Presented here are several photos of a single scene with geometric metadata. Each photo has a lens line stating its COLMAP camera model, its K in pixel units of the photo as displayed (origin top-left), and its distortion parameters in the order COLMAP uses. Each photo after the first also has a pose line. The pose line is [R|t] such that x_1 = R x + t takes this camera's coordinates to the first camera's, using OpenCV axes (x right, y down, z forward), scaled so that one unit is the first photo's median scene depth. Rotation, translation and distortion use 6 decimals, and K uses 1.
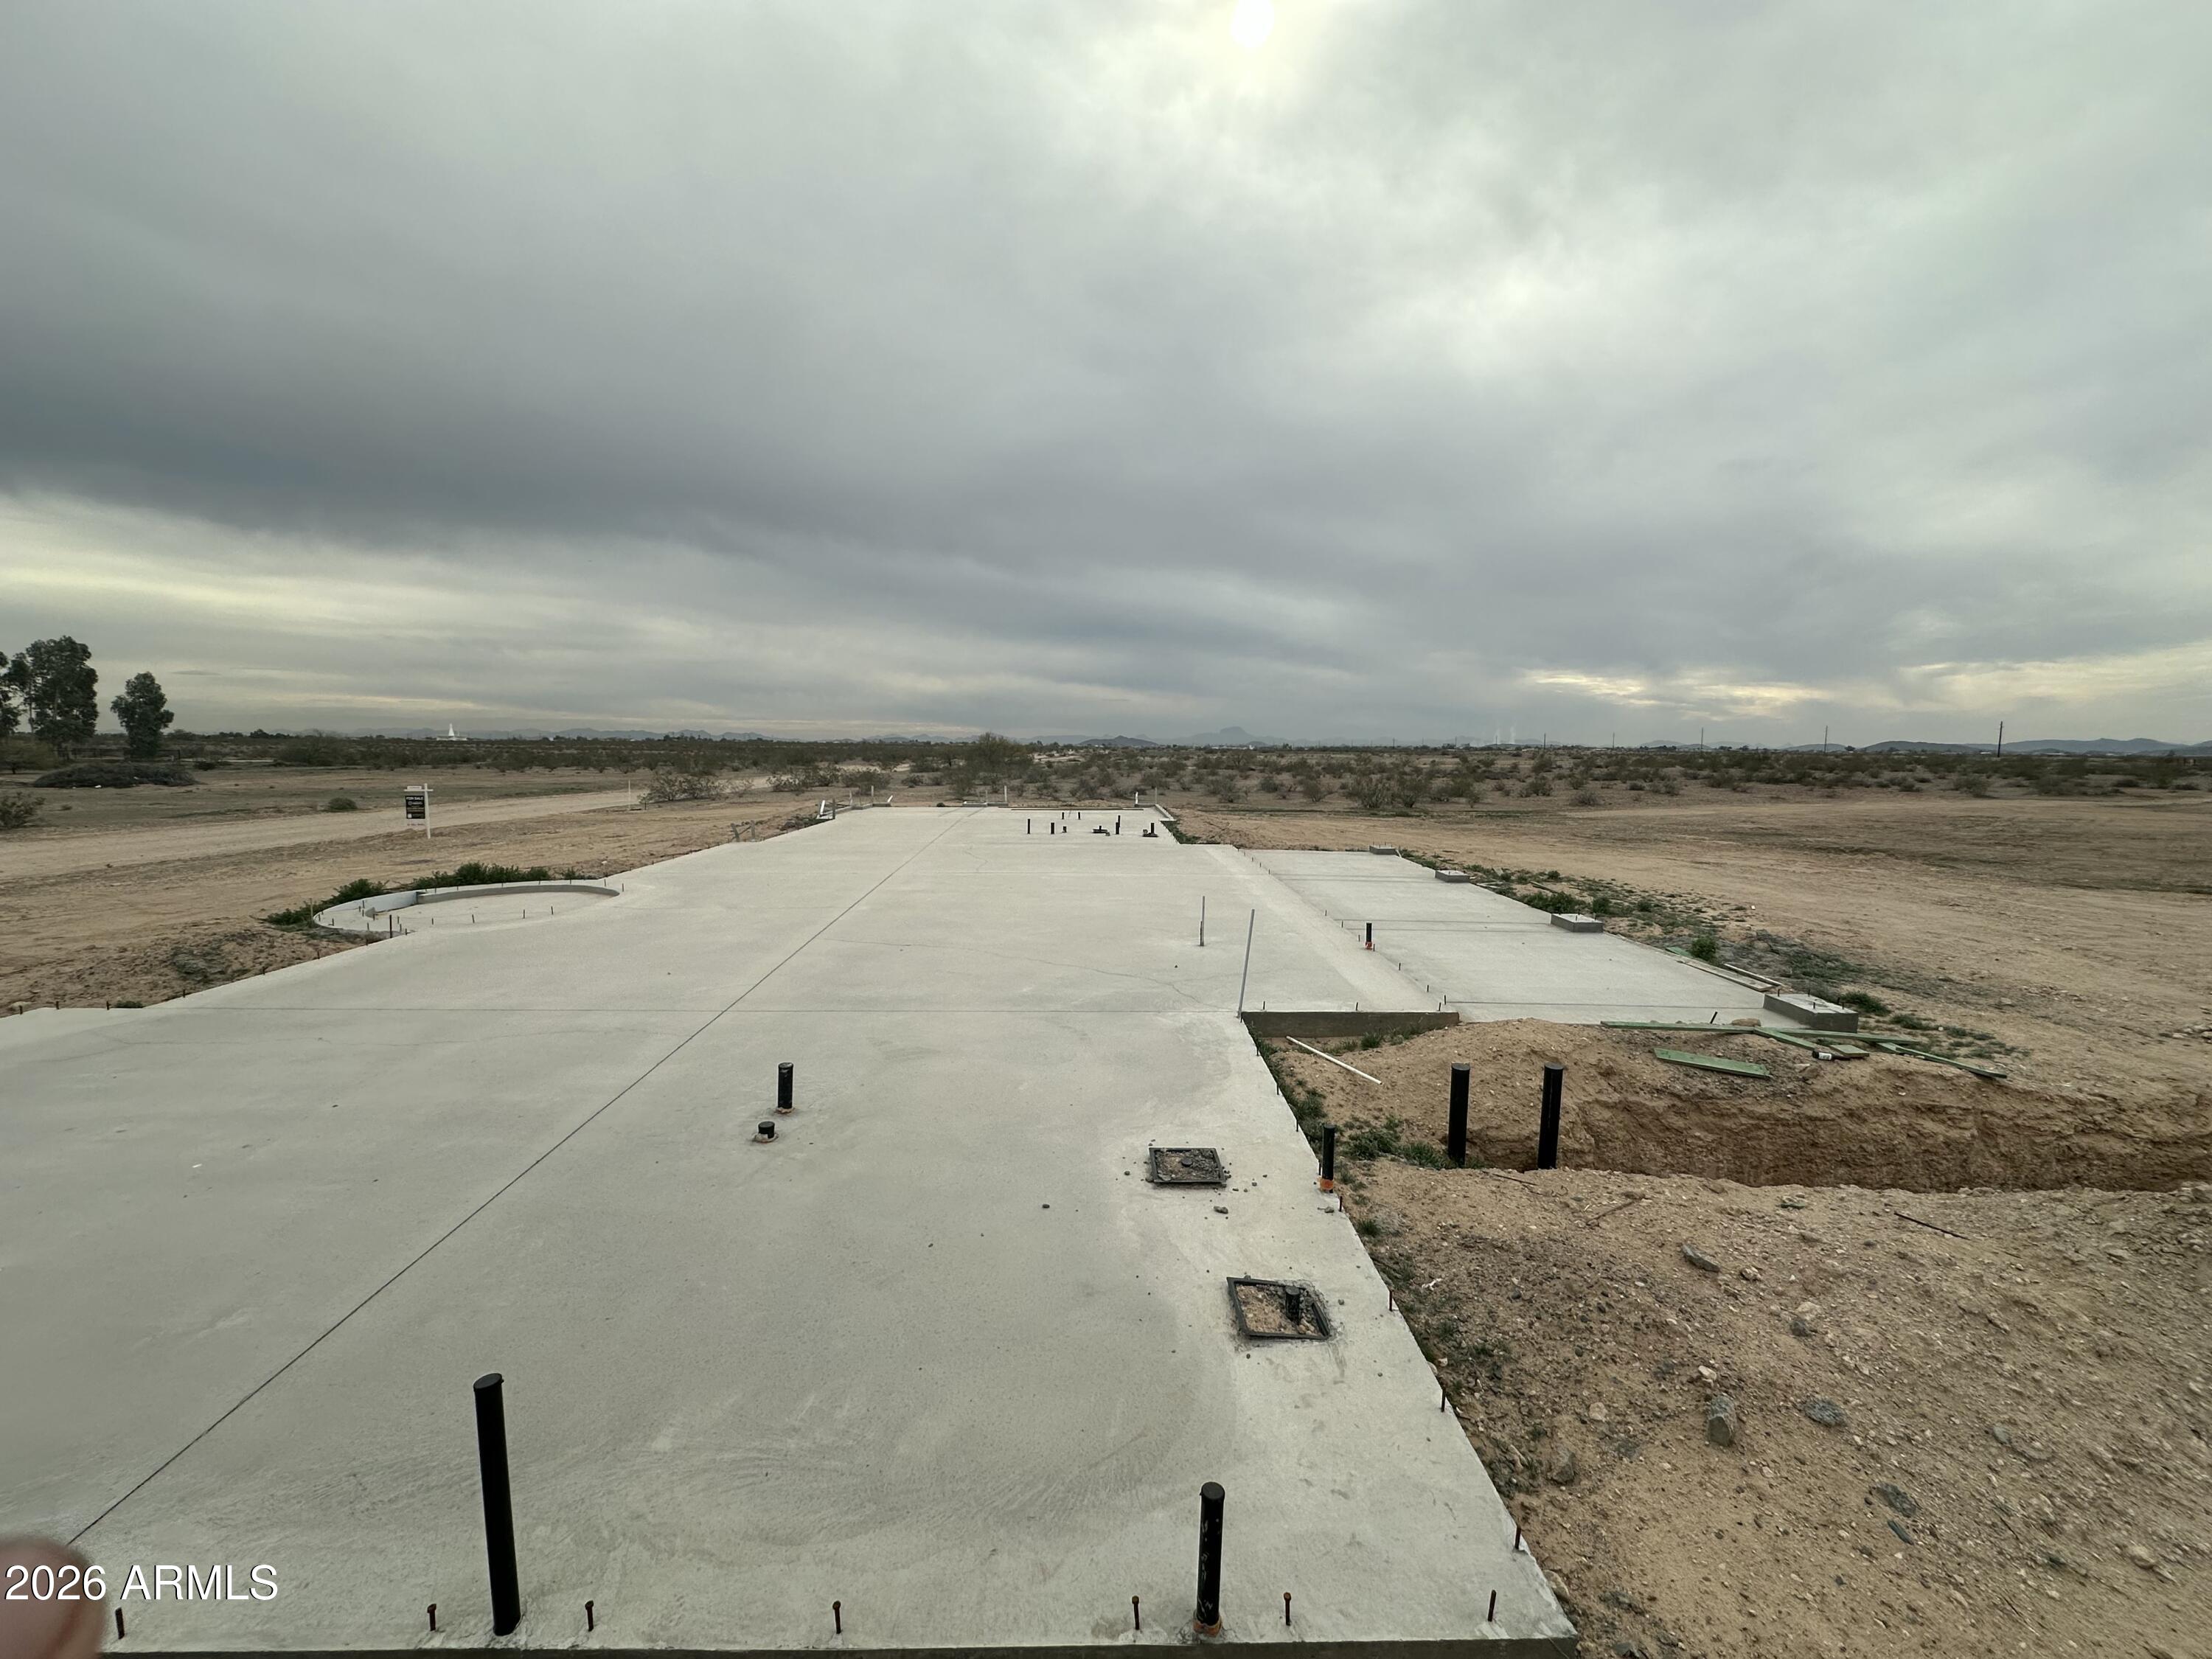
lens RADIAL K [[895.8, 0, 1105.0], [0, 895.8, 830.9], [0, 0, 1]] dist [-0.001606, 0.000293]
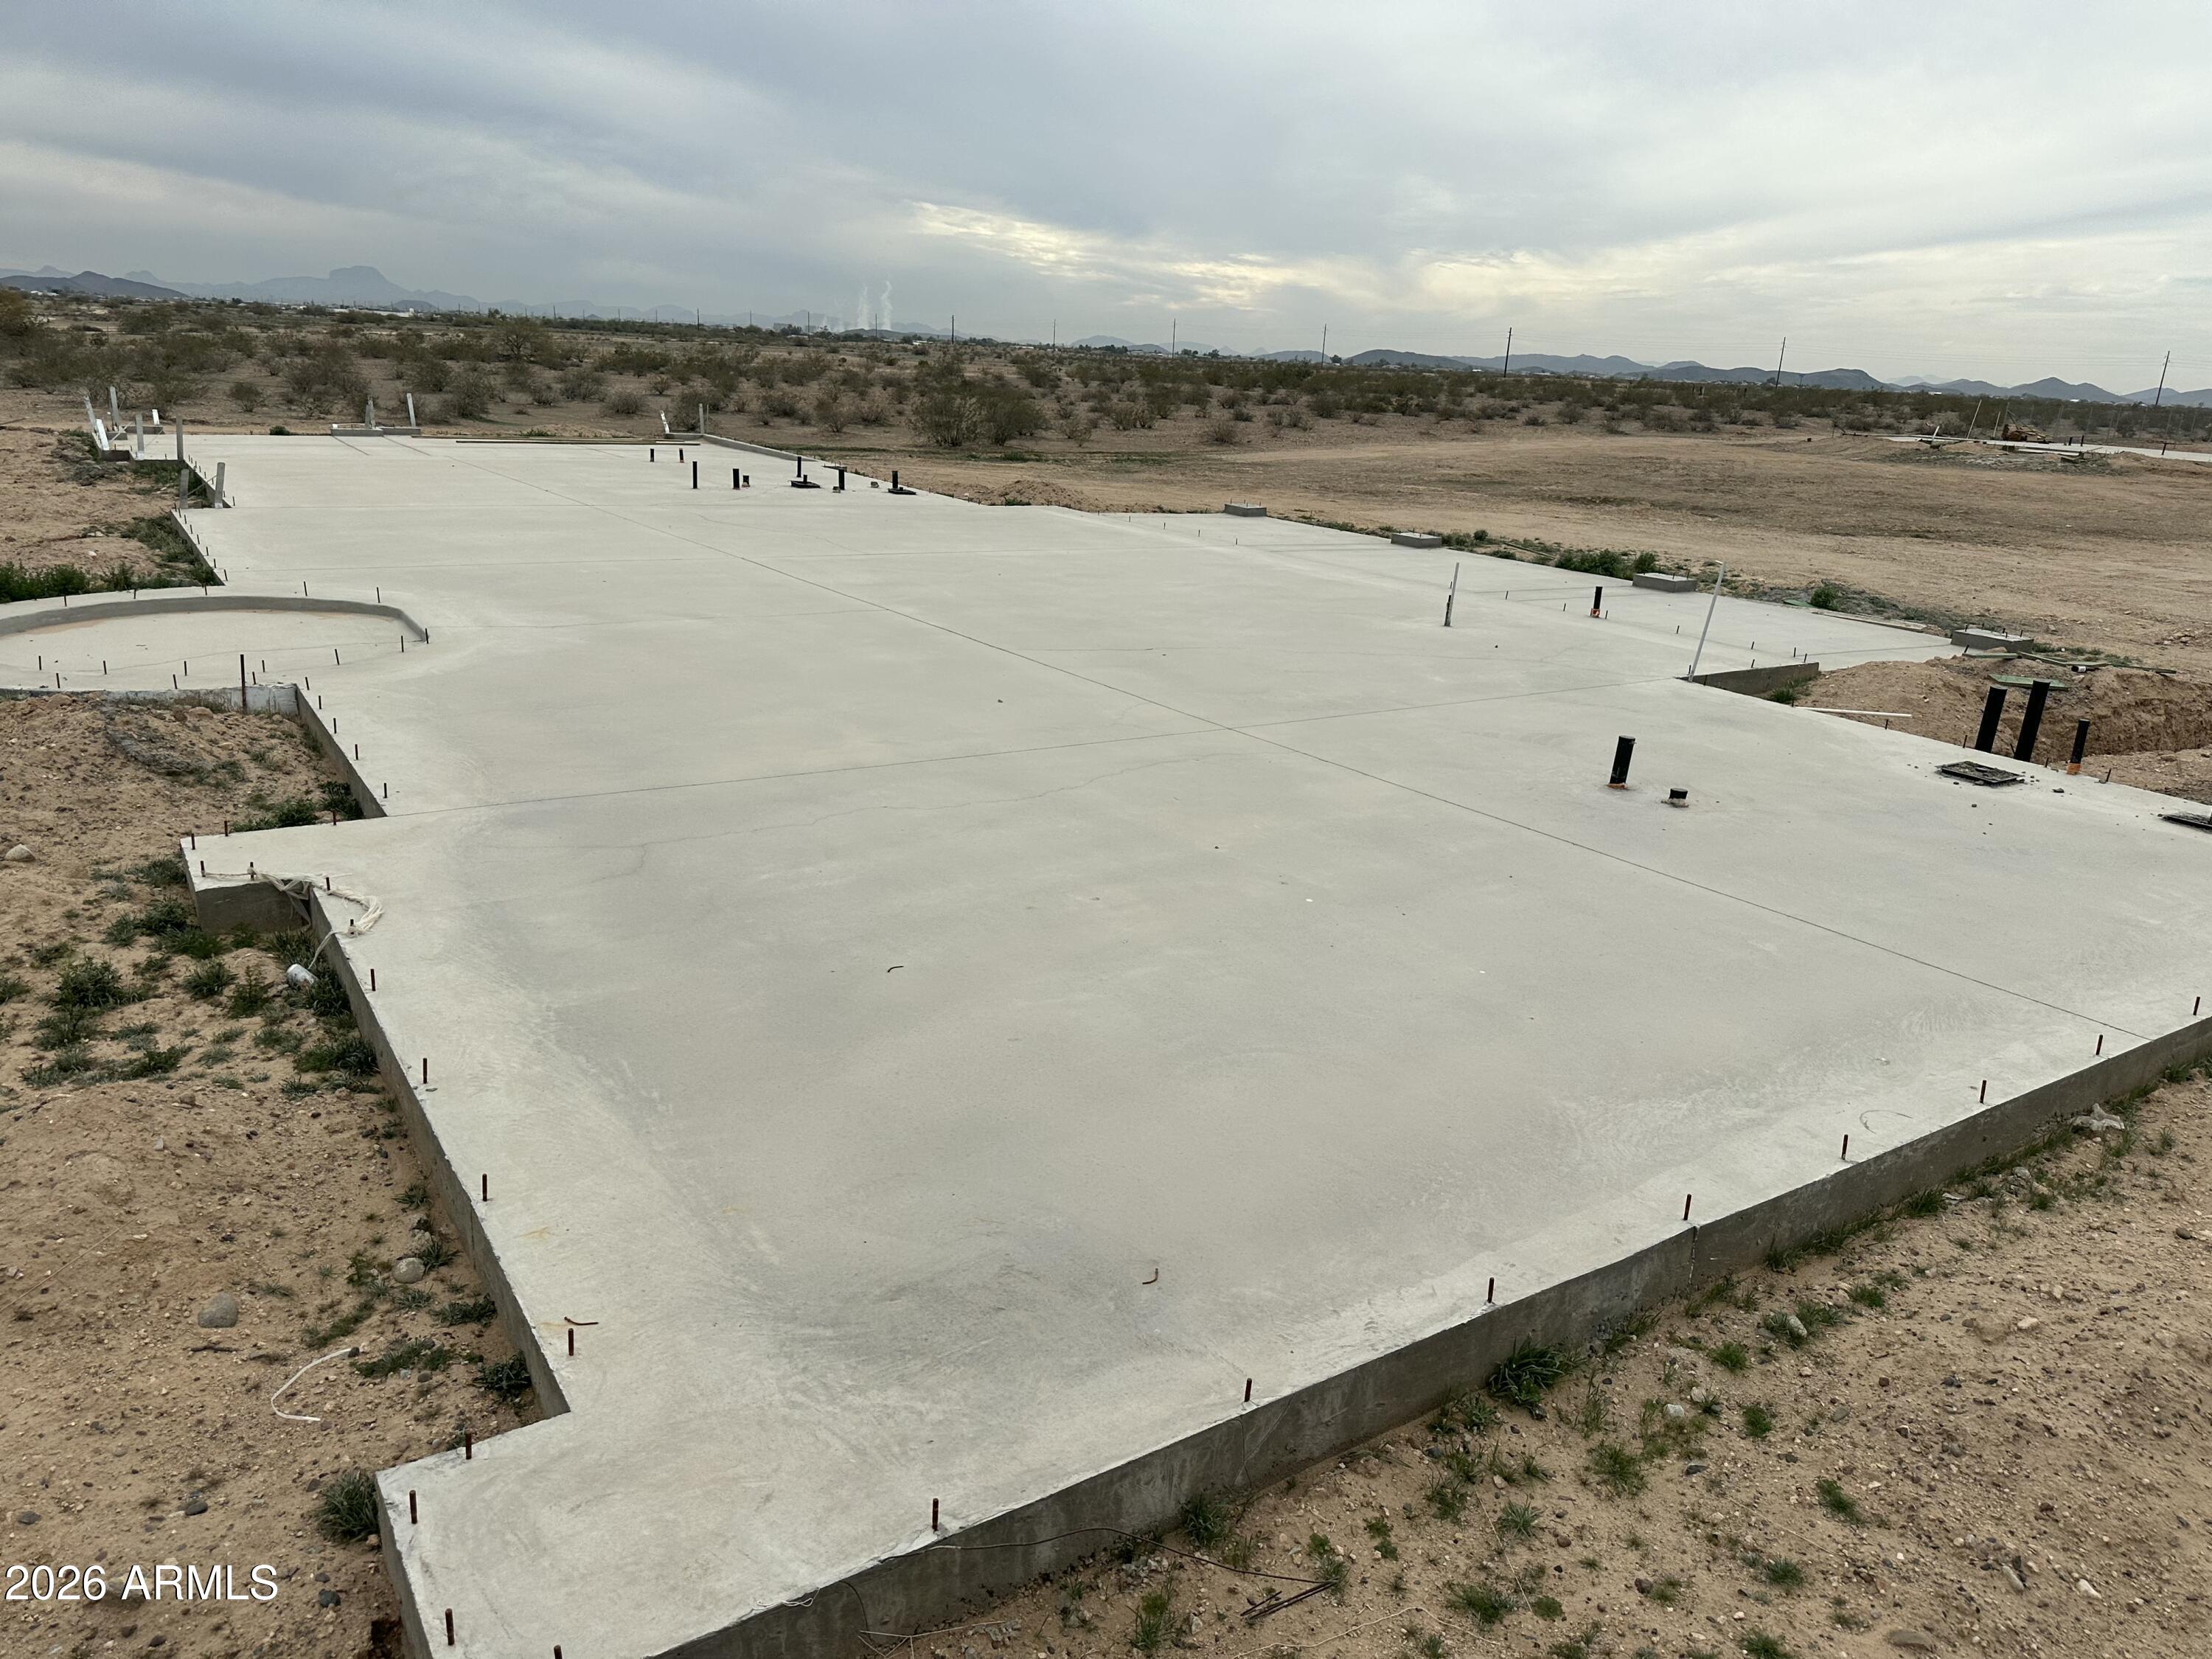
lens RADIAL K [[1575.5, 0, 1099.2], [0, 1575.5, 817.1], [0, 0, 1]] dist [0.067441, -0.080082]
pose [[0.838877, -0.118547, 0.531255, -0.932977], [0.005864, 0.977907, 0.208957, -0.004892], [-0.544289, -0.172174, 0.821039, -0.041370]]
